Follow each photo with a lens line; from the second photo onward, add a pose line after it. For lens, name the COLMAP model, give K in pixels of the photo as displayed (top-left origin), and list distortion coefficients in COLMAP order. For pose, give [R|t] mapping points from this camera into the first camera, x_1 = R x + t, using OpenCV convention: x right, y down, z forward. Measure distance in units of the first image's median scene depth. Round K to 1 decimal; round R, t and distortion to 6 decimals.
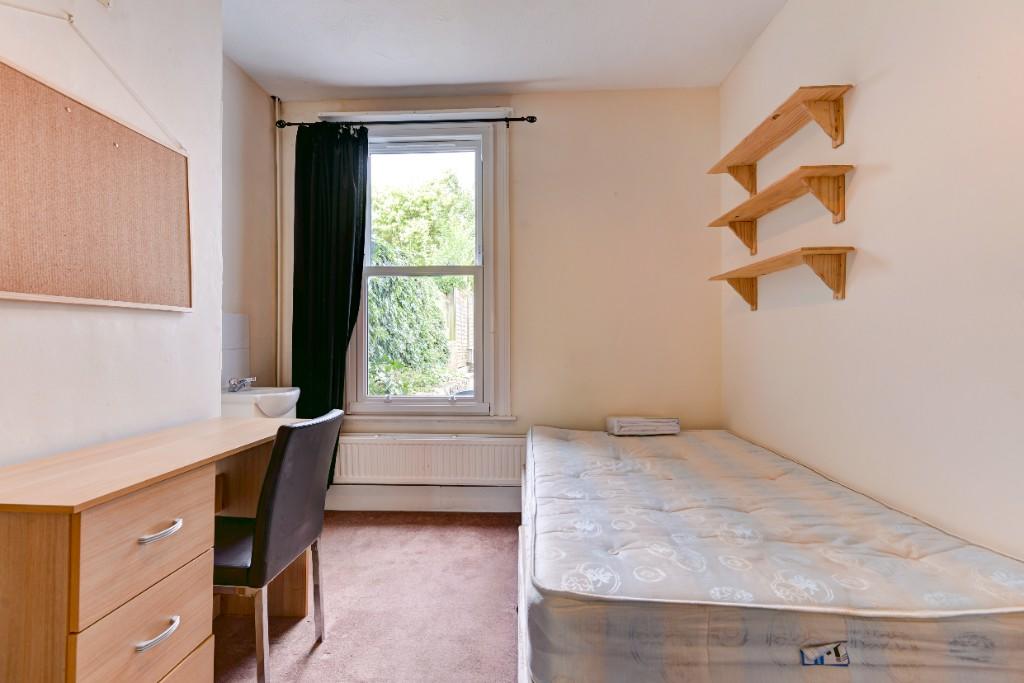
lens RADIAL K [[465.8, 0, 507.8], [0, 465.8, 341.7], [0, 0, 1]] dist [-0.004383, -0.000387]
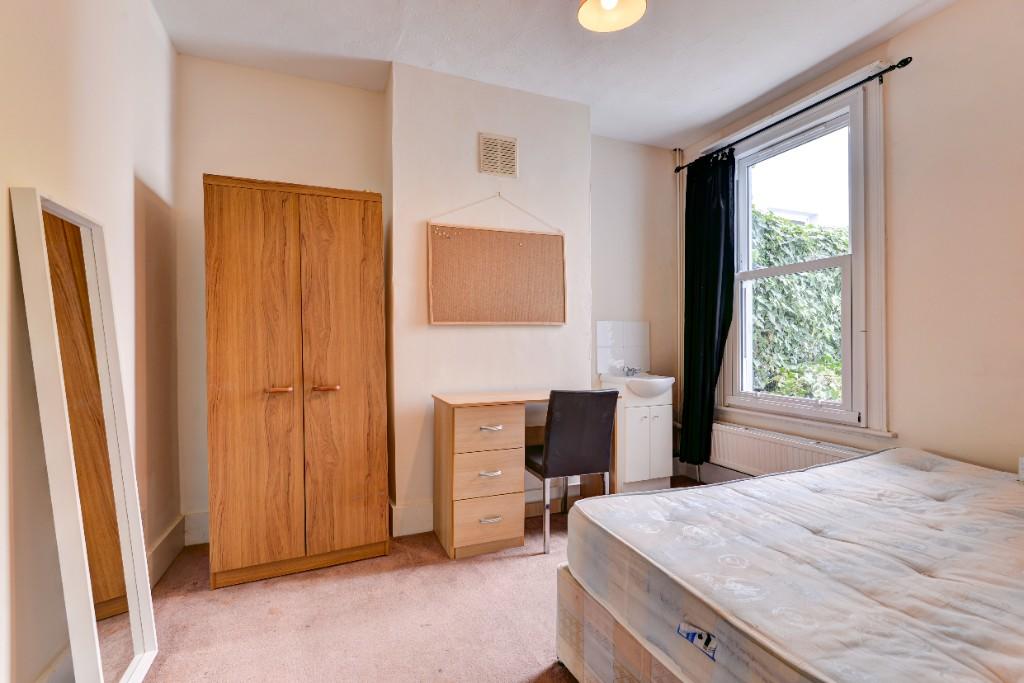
lens RADIAL K [[465.8, 0, 513.0], [0, 465.8, 342.3], [0, 0, 1]] dist [-0.004383, -0.000387]
pose [[0.426585, -0.000189, -0.904448, 0.480662], [0.002904, 0.999995, 0.001161, -0.001391], [0.904443, -0.003122, 0.426583, 0.053797]]
